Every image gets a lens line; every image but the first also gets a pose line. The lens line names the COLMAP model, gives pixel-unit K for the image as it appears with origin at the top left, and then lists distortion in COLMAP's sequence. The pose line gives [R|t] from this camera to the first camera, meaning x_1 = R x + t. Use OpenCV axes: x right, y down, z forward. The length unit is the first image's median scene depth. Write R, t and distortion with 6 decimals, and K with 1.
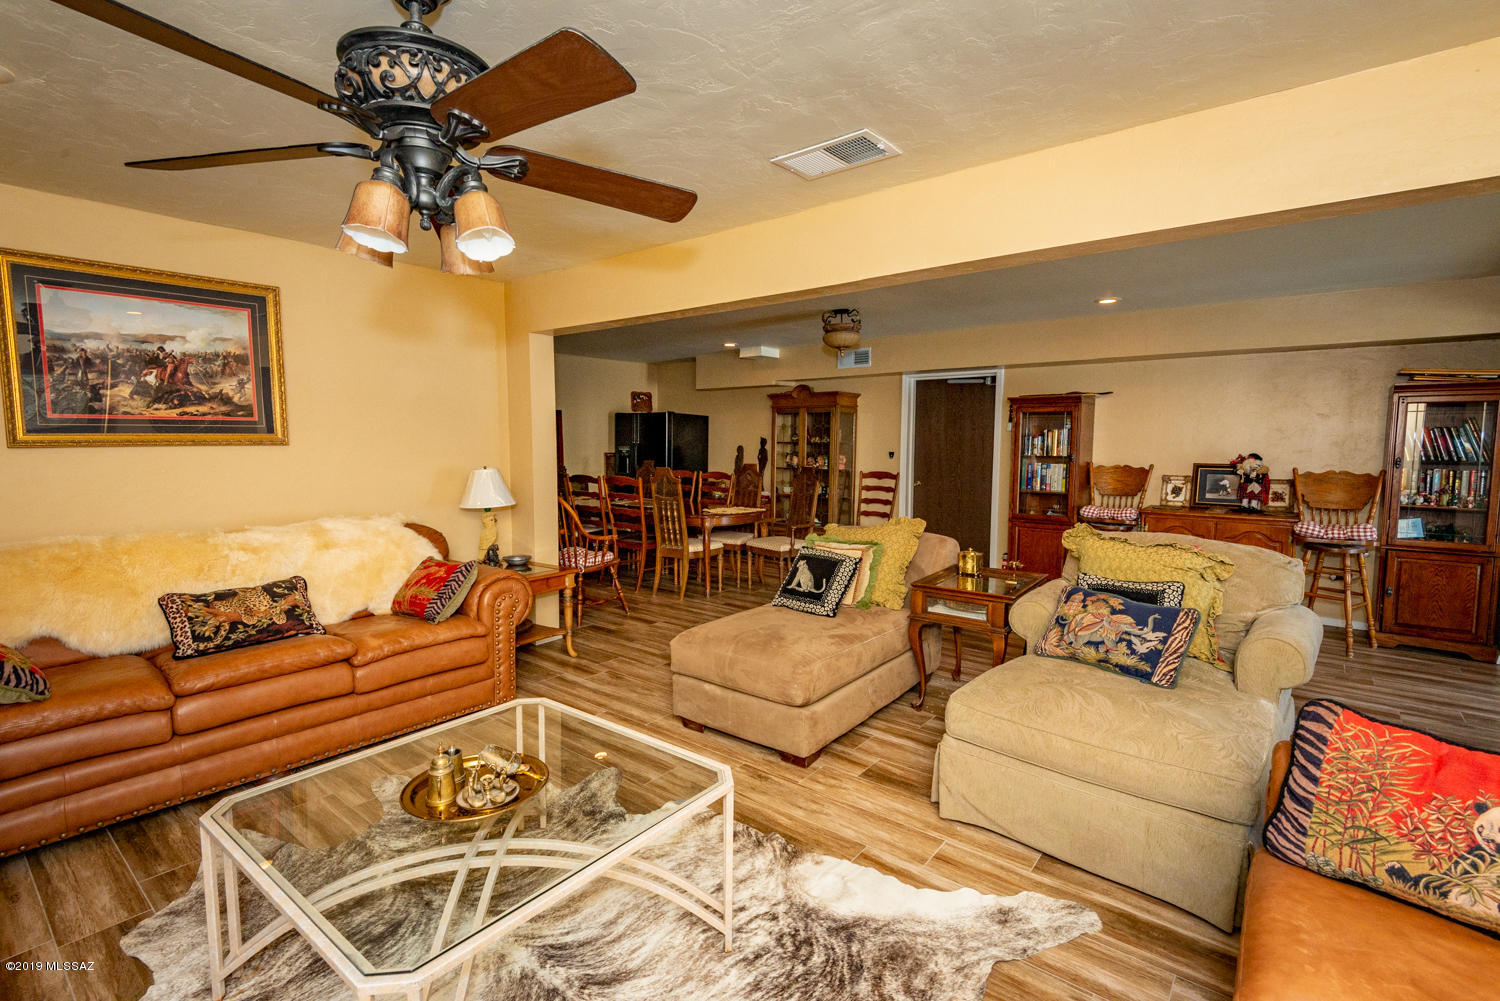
lens RADIAL K [[674.8, 0, 750.0], [0, 674.8, 500.5], [0, 0, 1]] dist [0.046812, -0.030332]
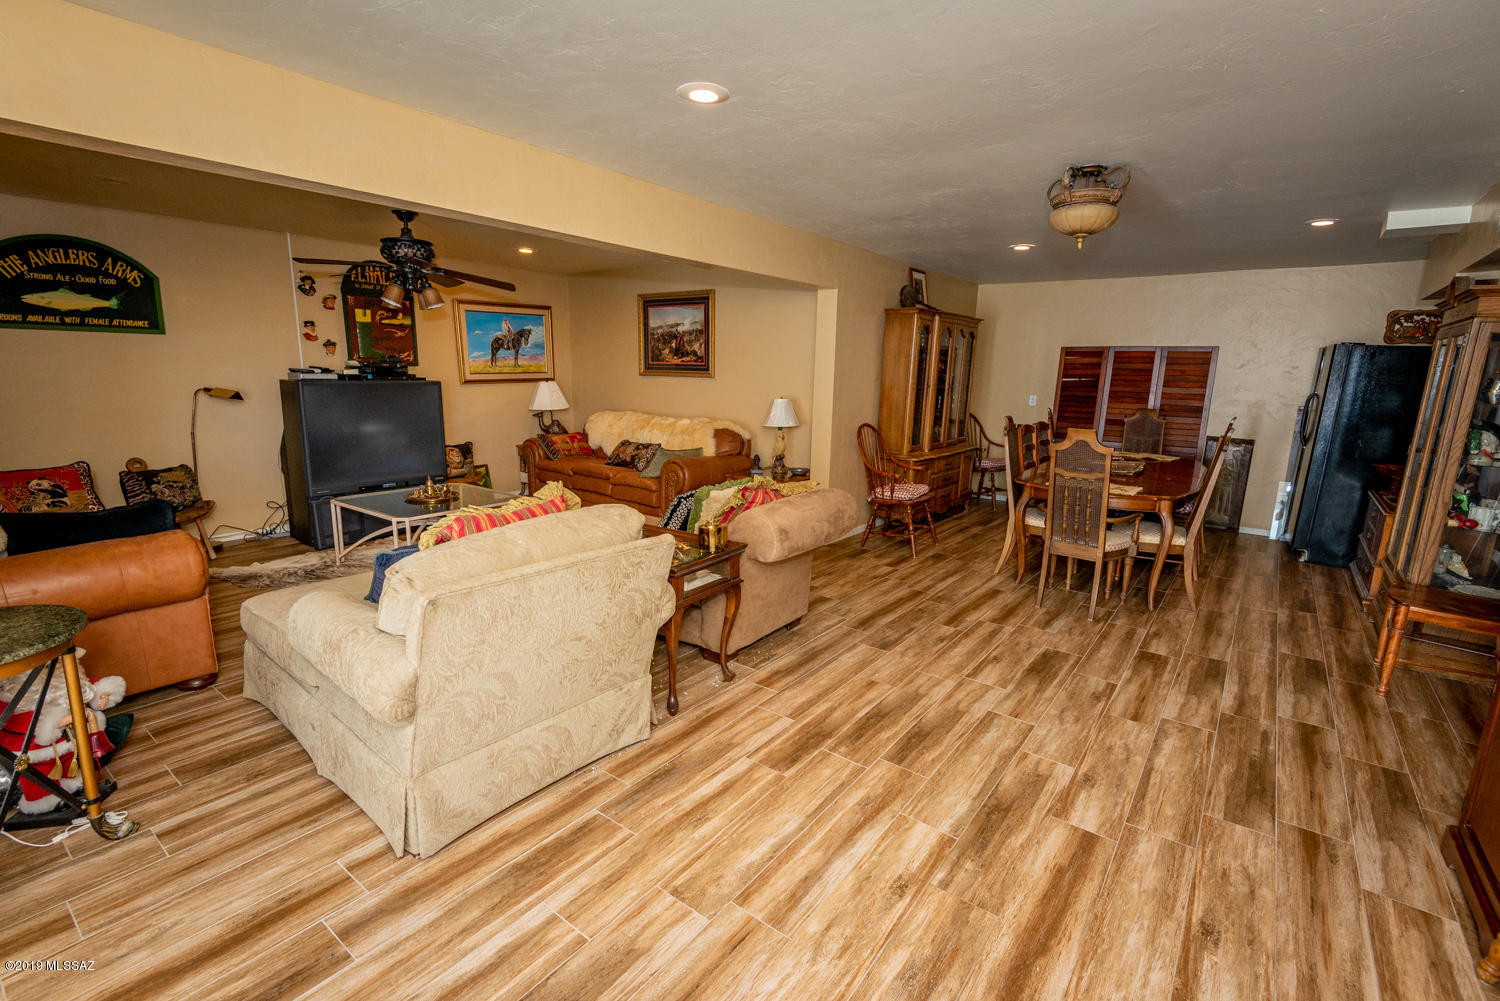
lens RADIAL K [[674.8, 0, 750.0], [0, 674.8, 500.5], [0, 0, 1]] dist [0.046812, -0.030332]
pose [[0.023070, 0.191329, -0.981255, 1.225955], [-0.113223, 0.975701, 0.187584, -0.117235], [0.993302, 0.106773, 0.044173, 1.116917]]
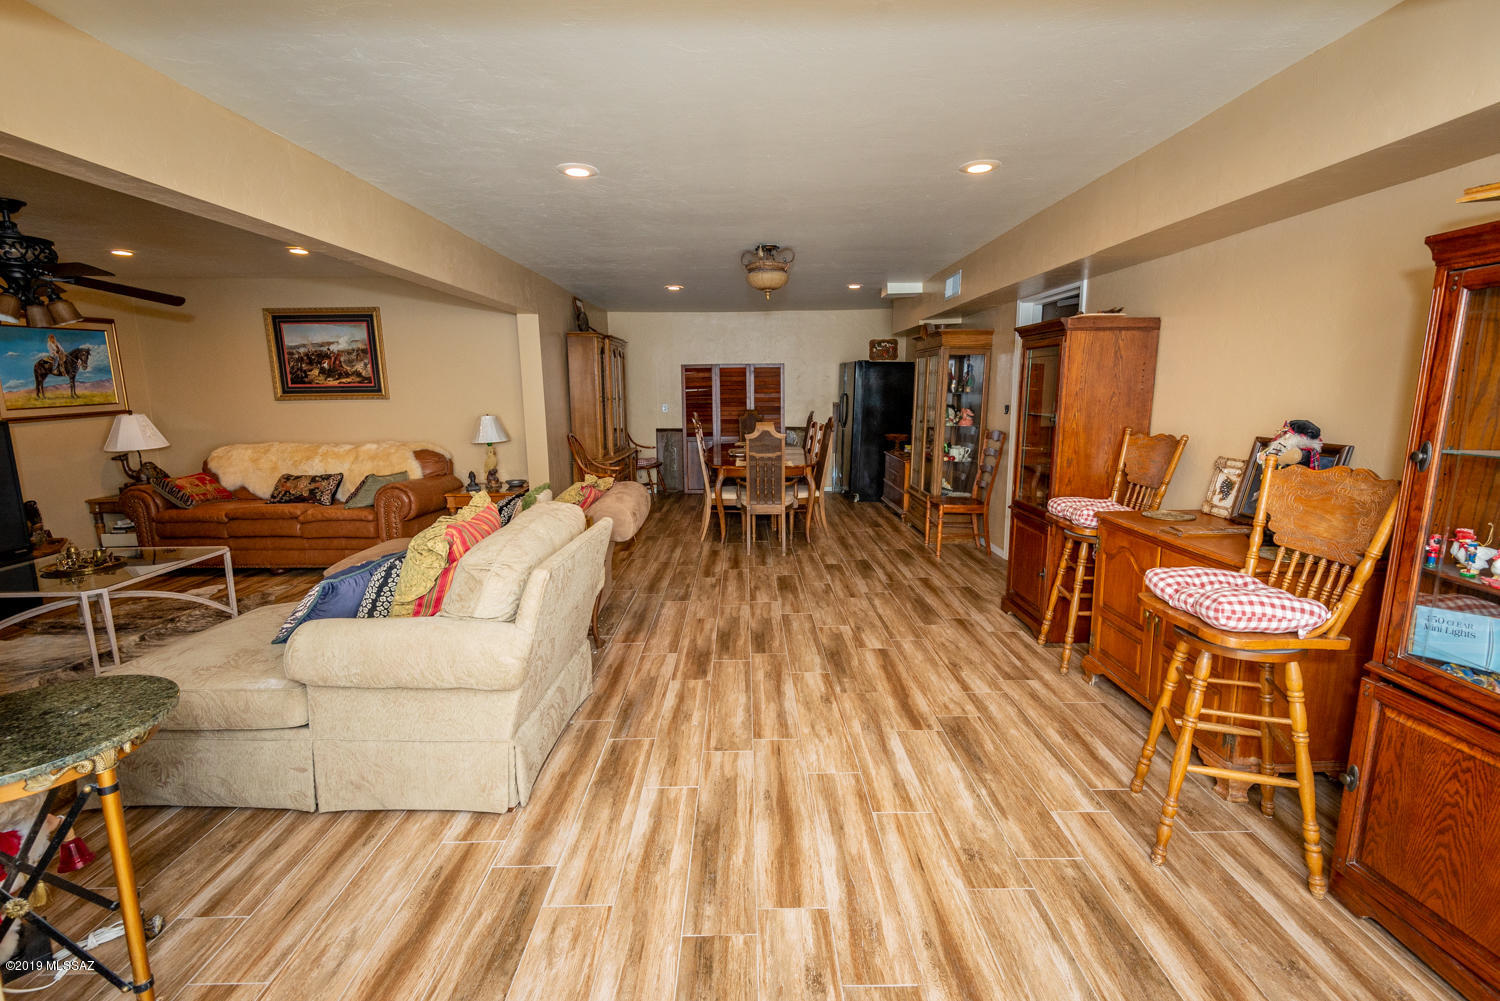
lens RADIAL K [[674.8, 0, 750.0], [0, 674.8, 500.5], [0, 0, 1]] dist [0.046812, -0.030332]
pose [[0.631068, 0.118597, -0.766608, 1.334611], [-0.056810, 0.992656, 0.106802, -0.066846], [0.773644, -0.023849, 0.633171, 0.645505]]
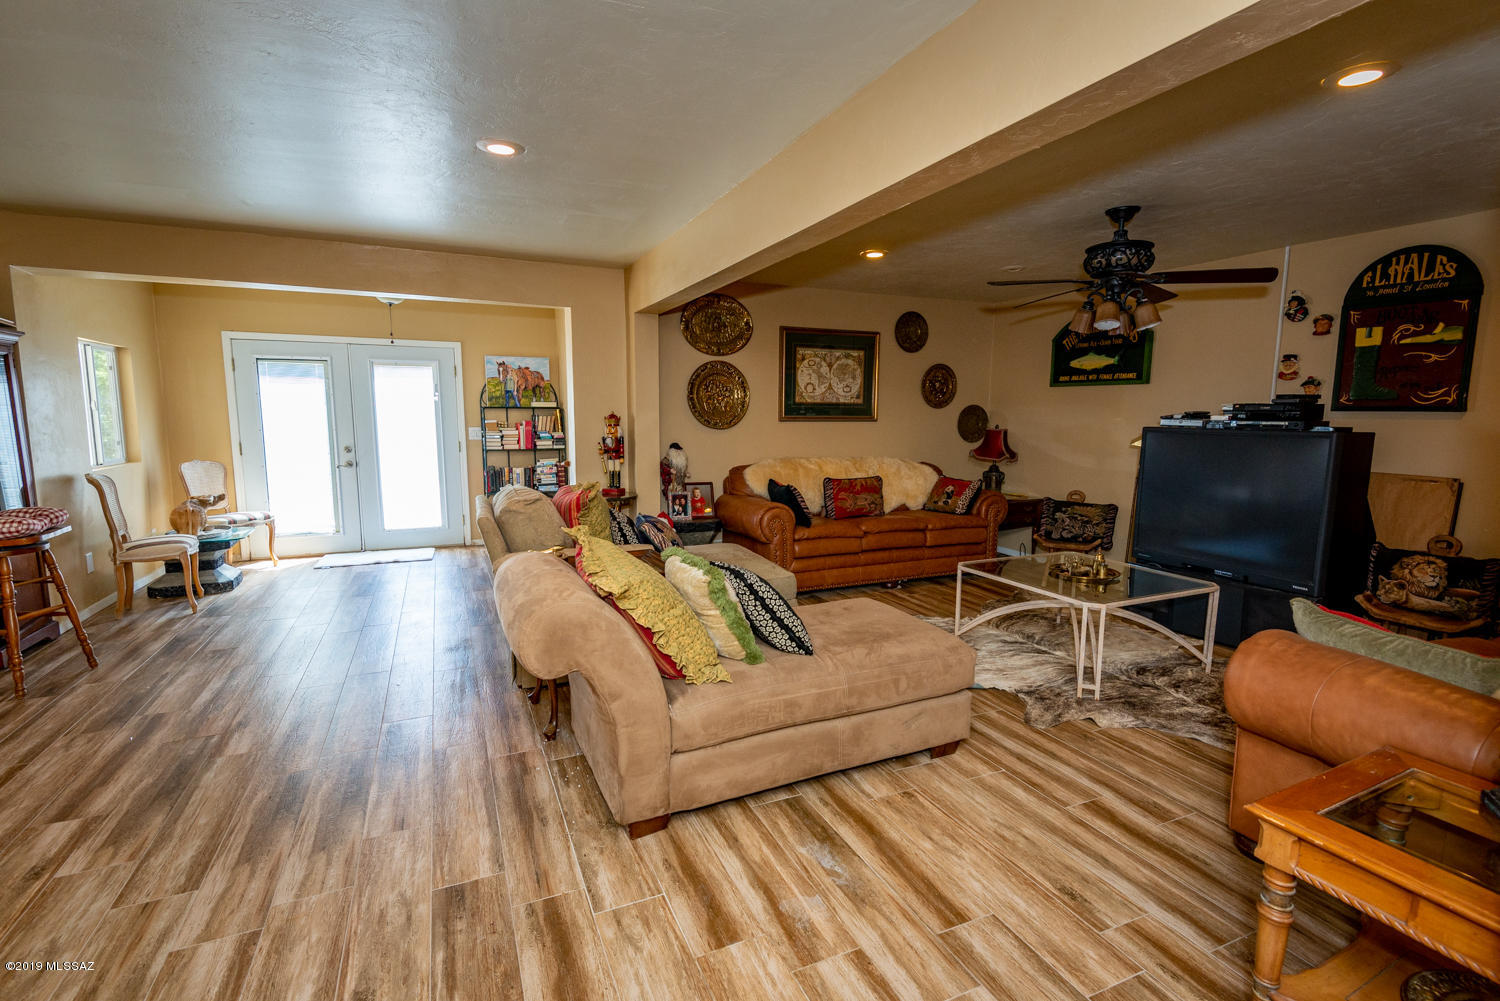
lens RADIAL K [[693.3, 0, 750.0], [0, 693.3, 500.5], [0, 0, 1]] dist [0.002947, -0.000065]
pose [[-0.890082, -0.069466, 0.450476, -0.225745], [0.030687, 0.976943, 0.211284, -0.148652], [-0.454767, 0.201884, -0.867427, 1.718352]]
